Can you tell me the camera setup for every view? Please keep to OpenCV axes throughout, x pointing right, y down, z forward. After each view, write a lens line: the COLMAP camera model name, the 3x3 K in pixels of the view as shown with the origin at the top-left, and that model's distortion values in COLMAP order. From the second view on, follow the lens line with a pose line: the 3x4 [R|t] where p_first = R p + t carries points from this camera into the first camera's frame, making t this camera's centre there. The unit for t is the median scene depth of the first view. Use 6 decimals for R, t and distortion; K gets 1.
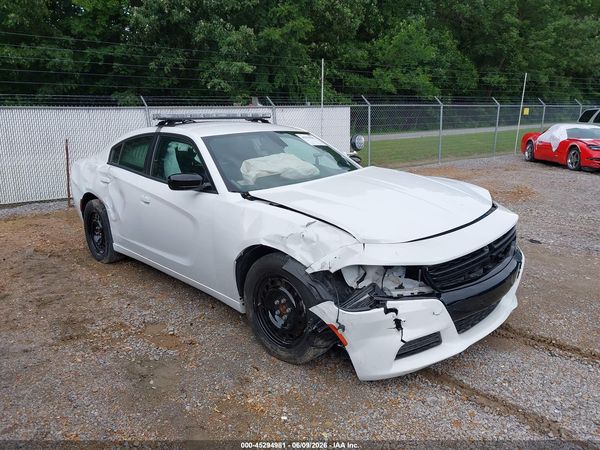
lens RADIAL K [[485.3, 0, 292.5], [0, 485.3, 226.1], [0, 0, 1]] dist [0.002743, -0.002813]
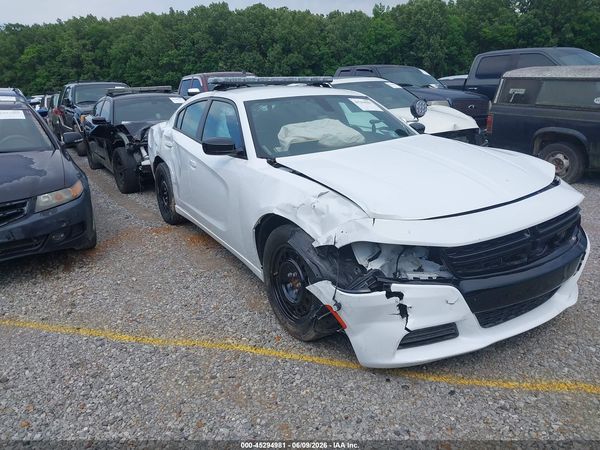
lens RADIAL K [[478.7, 0, 295.5], [0, 478.7, 225.8], [0, 0, 1]] dist [0.014271, -0.011386]
pose [[0.973662, 0.057979, -0.220501, 0.155967], [-0.043959, 0.996718, 0.067970, -0.003511], [0.223718, -0.056487, 0.973016, 0.077674]]
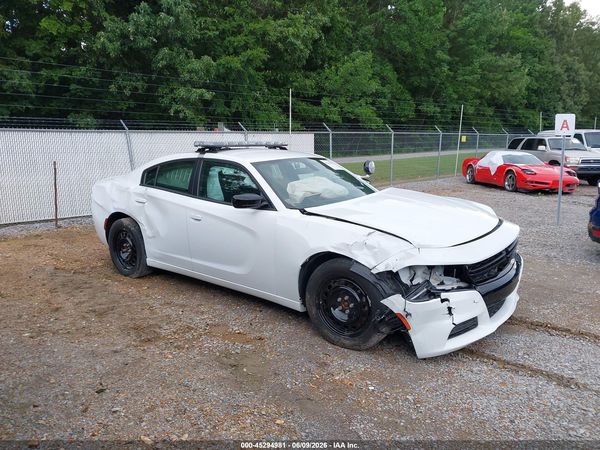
lens RADIAL K [[478.7, 0, 295.5], [0, 478.7, 225.8], [0, 0, 1]] dist [0.014271, -0.011386]
pose [[0.990952, -0.010861, 0.133774, -0.258314], [0.016828, 0.998909, -0.043554, 0.020268], [-0.133155, 0.045411, 0.990054, -0.149235]]
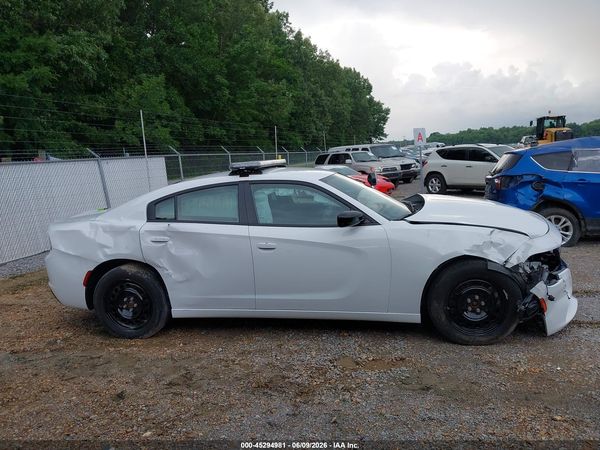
lens RADIAL K [[487.7, 0, 300.0], [0, 487.7, 225.0], [0, 0, 1]] dist [-0.010020, -0.012781]
pose [[0.802656, -0.114055, 0.585436, -0.953163], [0.174708, 0.983453, -0.047934, -0.044184], [-0.570282, 0.140755, 0.809300, 0.176527]]
